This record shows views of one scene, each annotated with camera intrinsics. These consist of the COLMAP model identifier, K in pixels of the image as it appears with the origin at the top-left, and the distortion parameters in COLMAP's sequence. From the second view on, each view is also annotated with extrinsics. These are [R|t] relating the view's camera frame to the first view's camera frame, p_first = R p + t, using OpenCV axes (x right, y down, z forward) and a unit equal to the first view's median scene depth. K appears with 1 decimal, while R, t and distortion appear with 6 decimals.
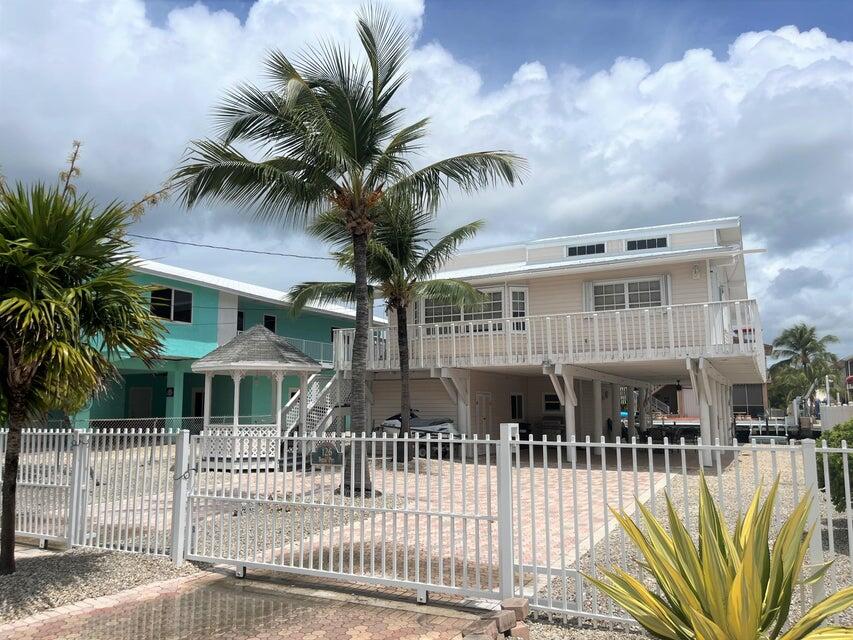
lens RADIAL K [[625.9, 0, 420.6], [0, 625.9, 321.6], [0, 0, 1]] dist [0.007089, -0.009589]
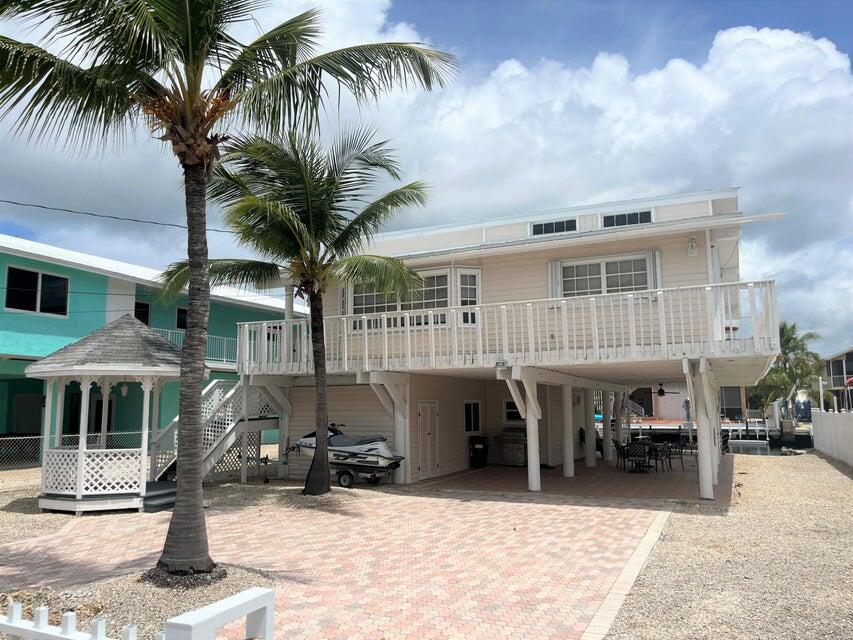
lens RADIAL K [[625.9, 0, 427.8], [0, 625.9, 321.7], [0, 0, 1]] dist [0.007089, -0.009589]
pose [[0.998737, 0.000896, 0.050237, 0.066820], [-0.000914, 1.000000, 0.000344, 0.011609], [-0.050237, -0.000389, 0.998737, 0.217328]]
